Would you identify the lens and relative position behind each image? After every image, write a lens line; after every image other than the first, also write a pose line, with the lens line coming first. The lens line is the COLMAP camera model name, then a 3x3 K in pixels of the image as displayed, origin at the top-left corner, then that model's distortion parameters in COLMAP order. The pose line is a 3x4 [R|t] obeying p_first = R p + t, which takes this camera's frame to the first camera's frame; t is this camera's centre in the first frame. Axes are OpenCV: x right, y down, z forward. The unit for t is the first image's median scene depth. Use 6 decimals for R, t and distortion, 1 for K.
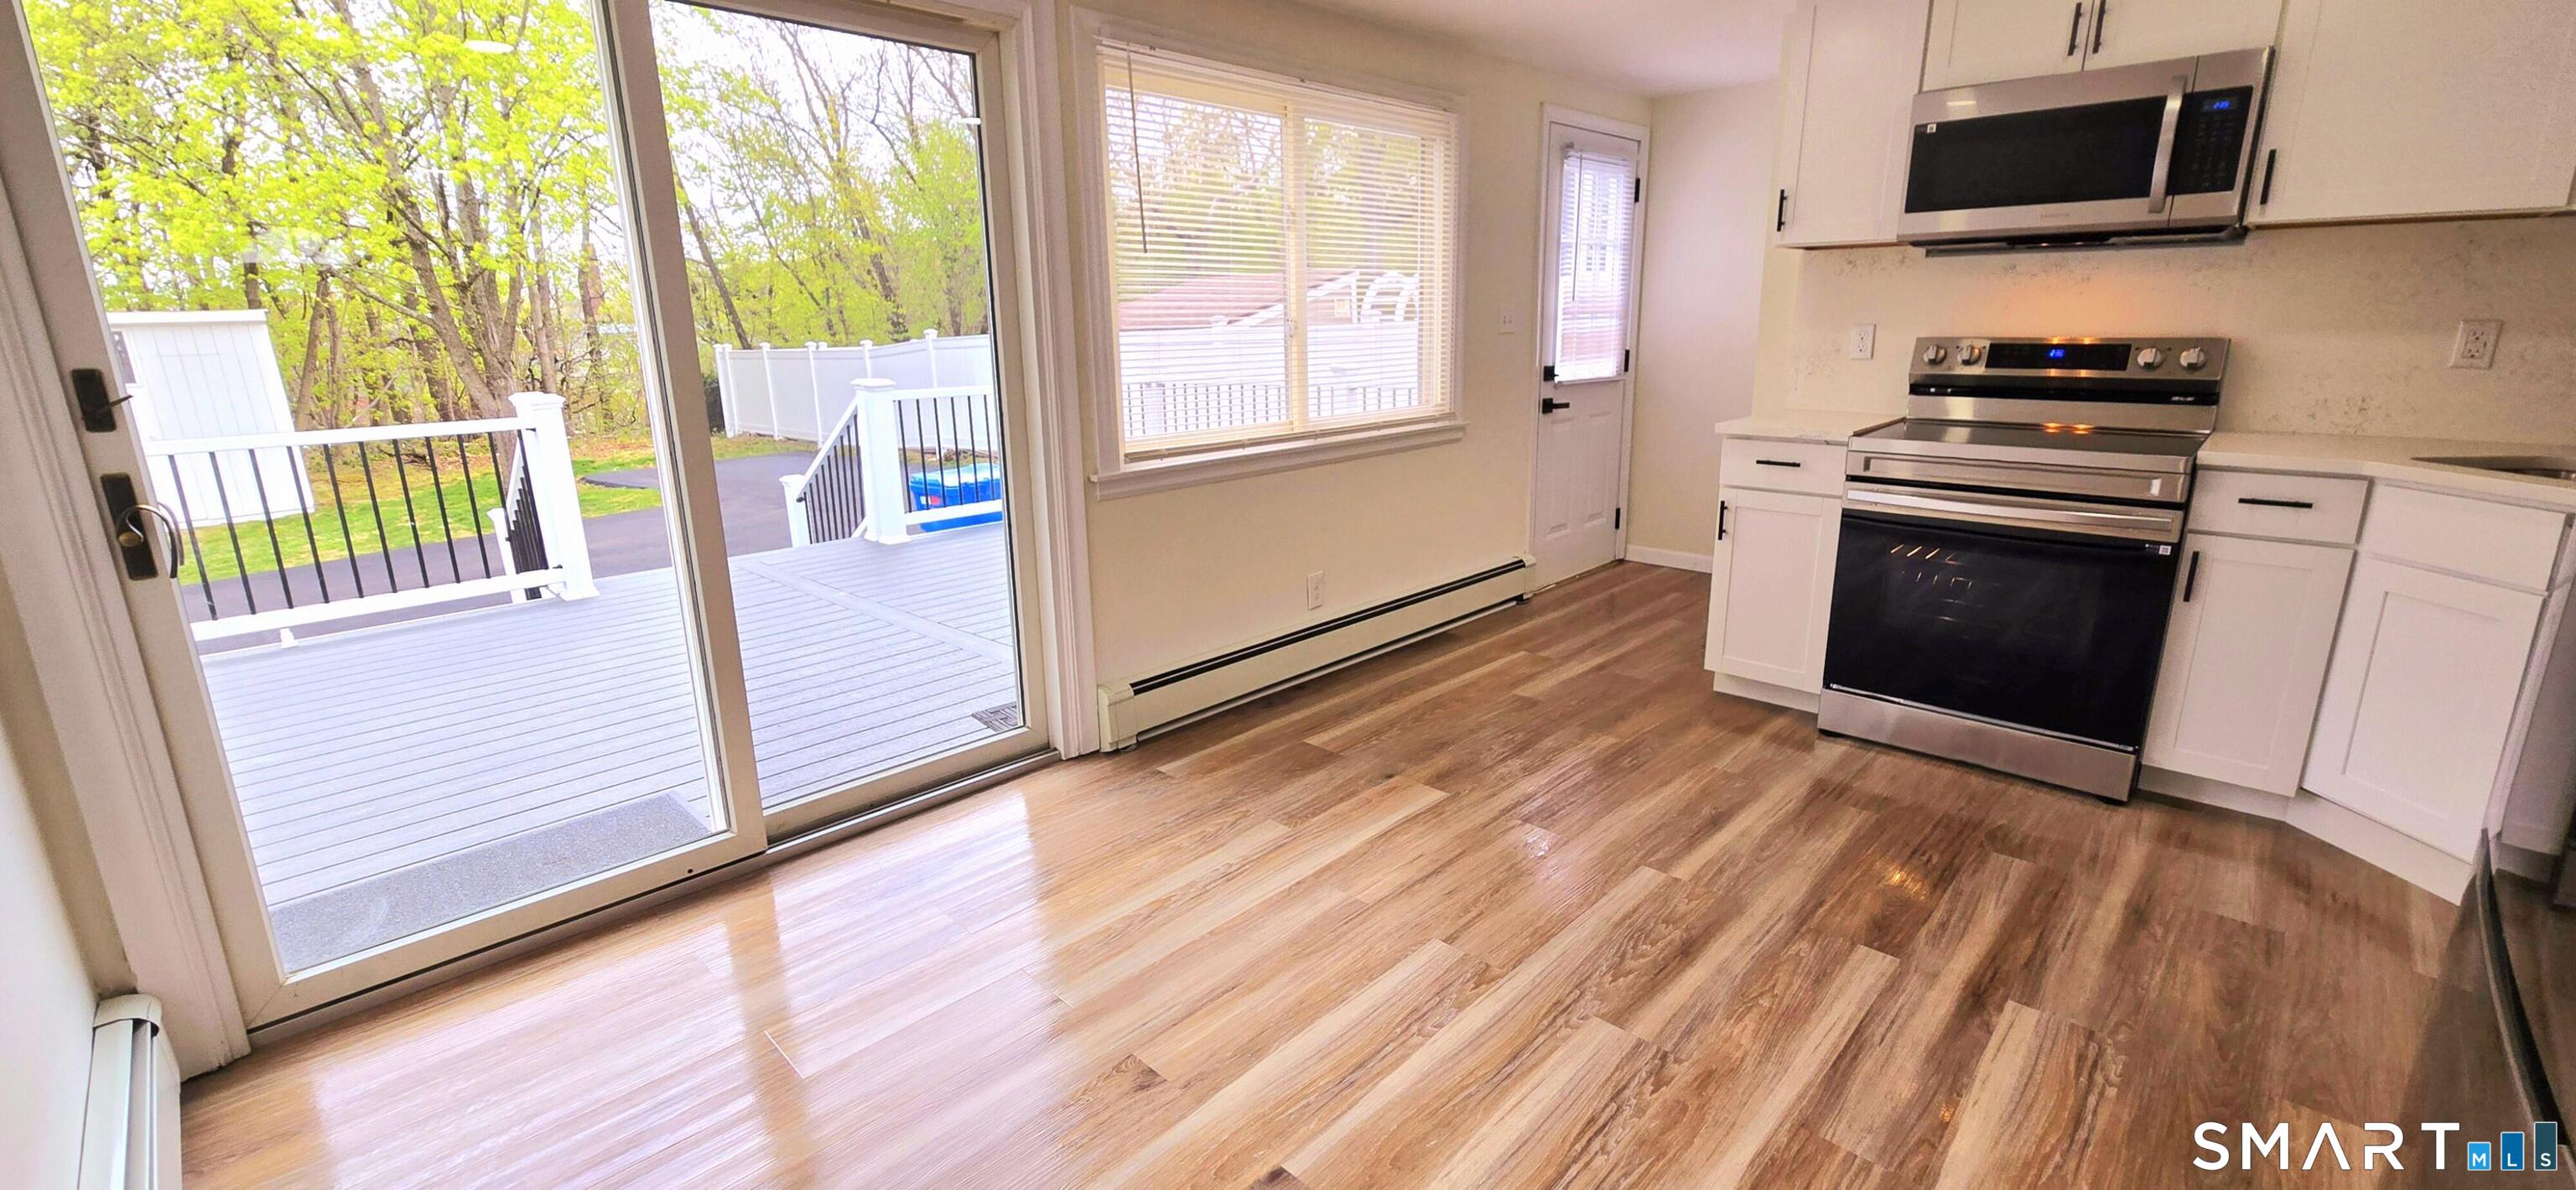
lens RADIAL K [[1055.8, 0, 1282.8], [0, 1055.8, 574.0], [0, 0, 1]] dist [-0.000142, 0.000656]
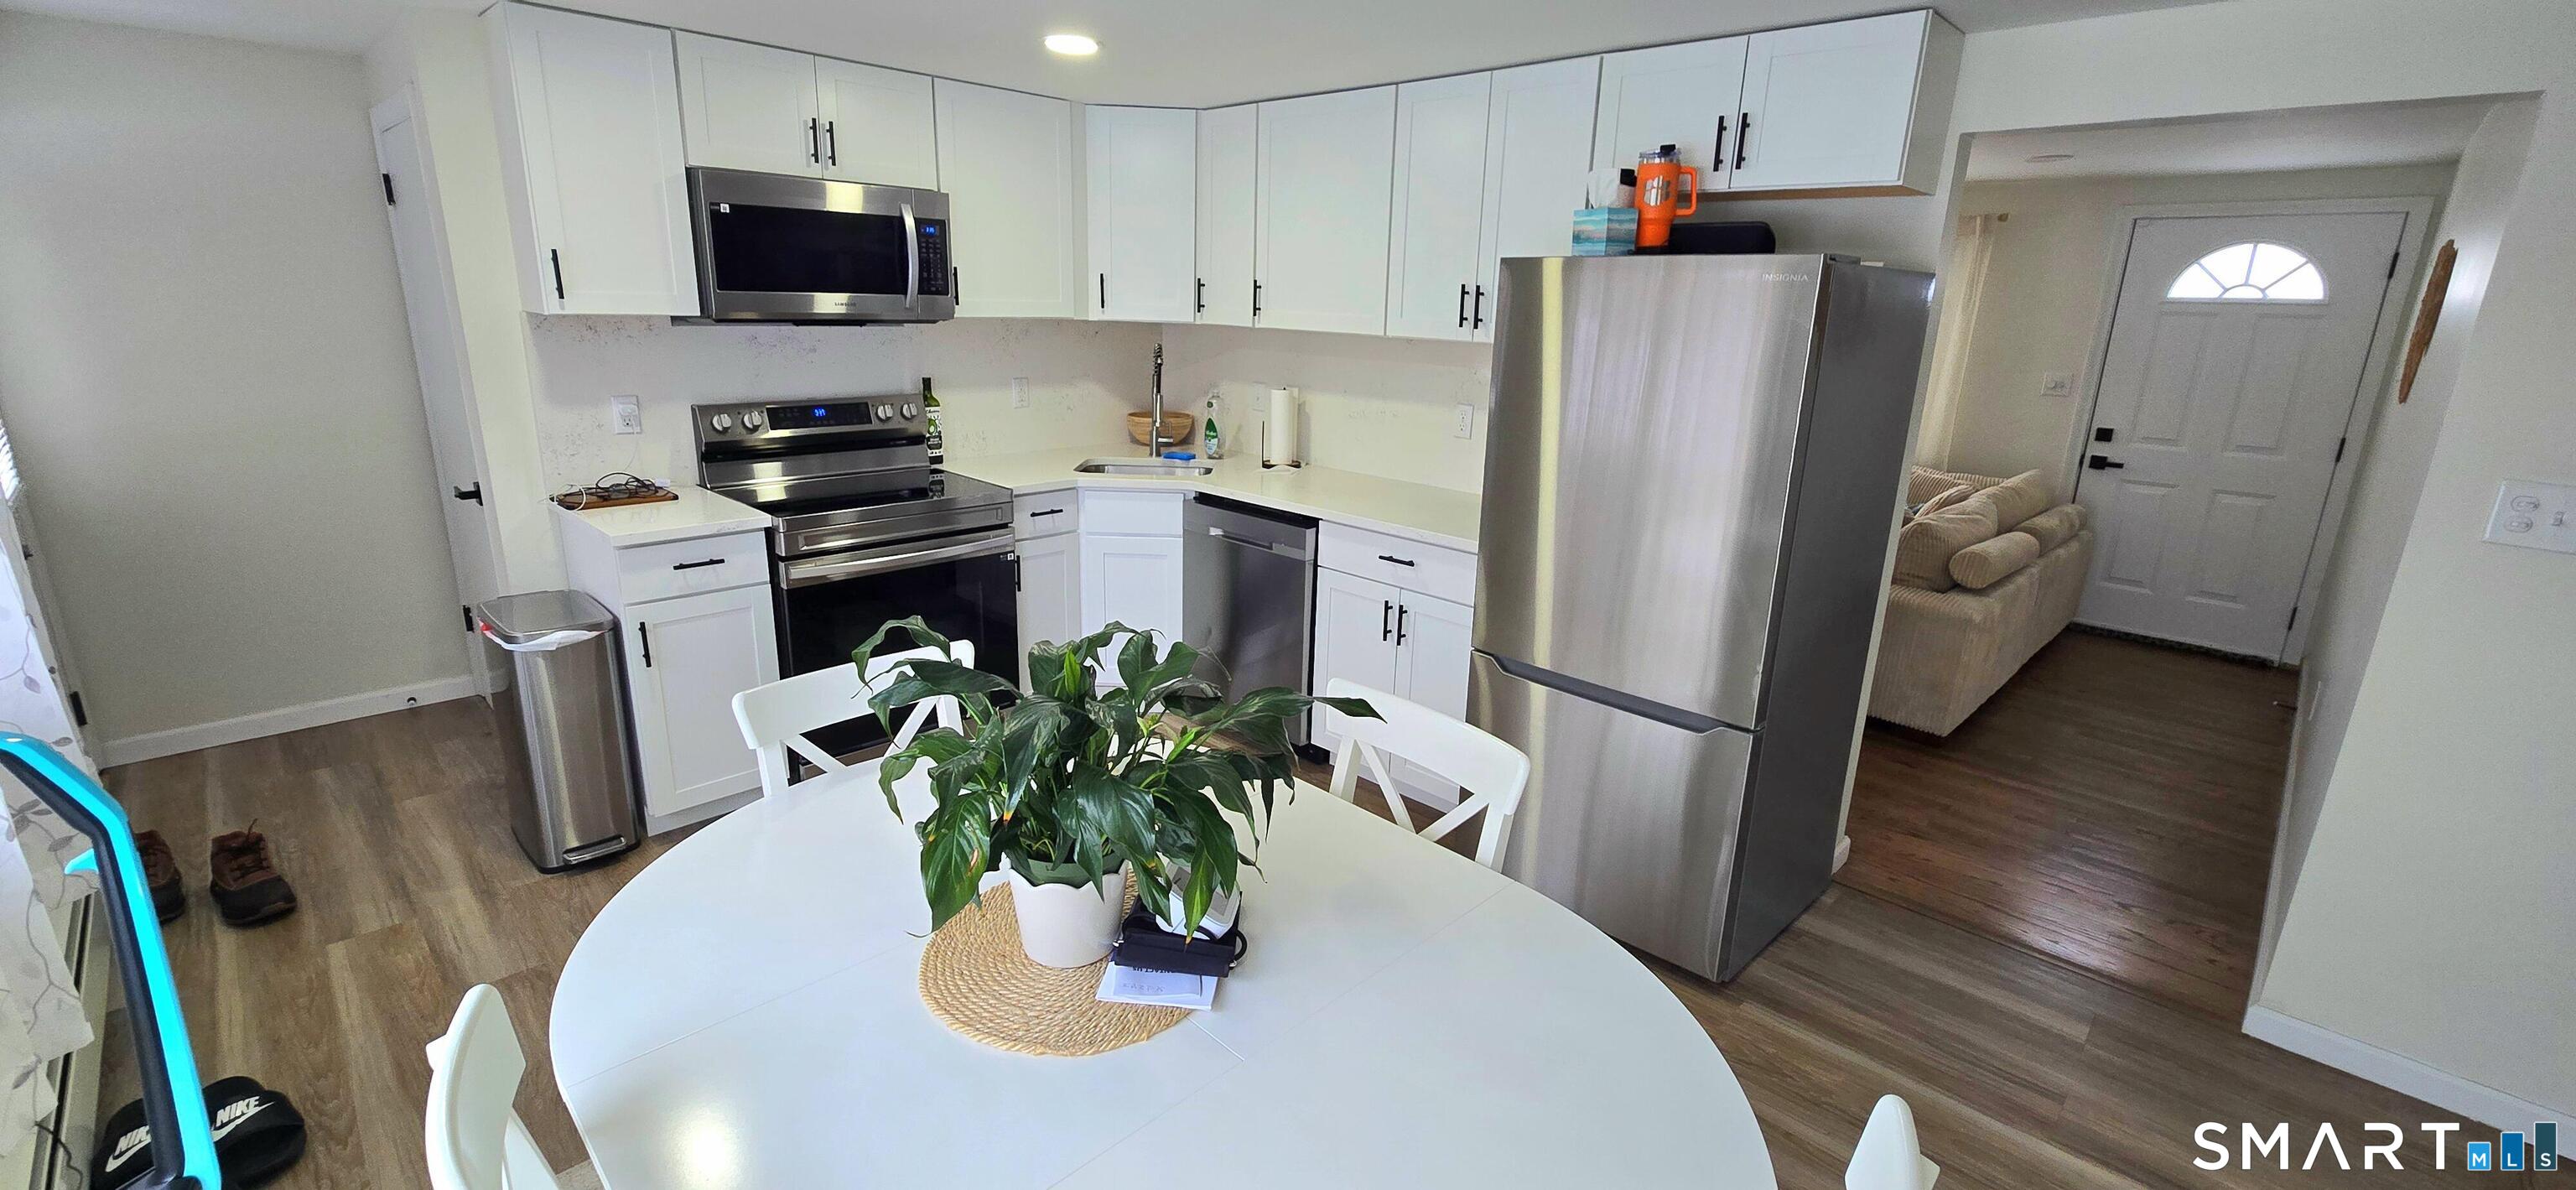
lens RADIAL K [[1055.8, 0, 1282.8], [0, 1055.8, 574.0], [0, 0, 1]] dist [-0.000142, 0.000656]
pose [[0.010762, -0.243097, 0.969942, -0.417934], [0.213289, 0.948233, 0.235289, -0.211645], [-0.976930, 0.204346, 0.062055, 0.484646]]
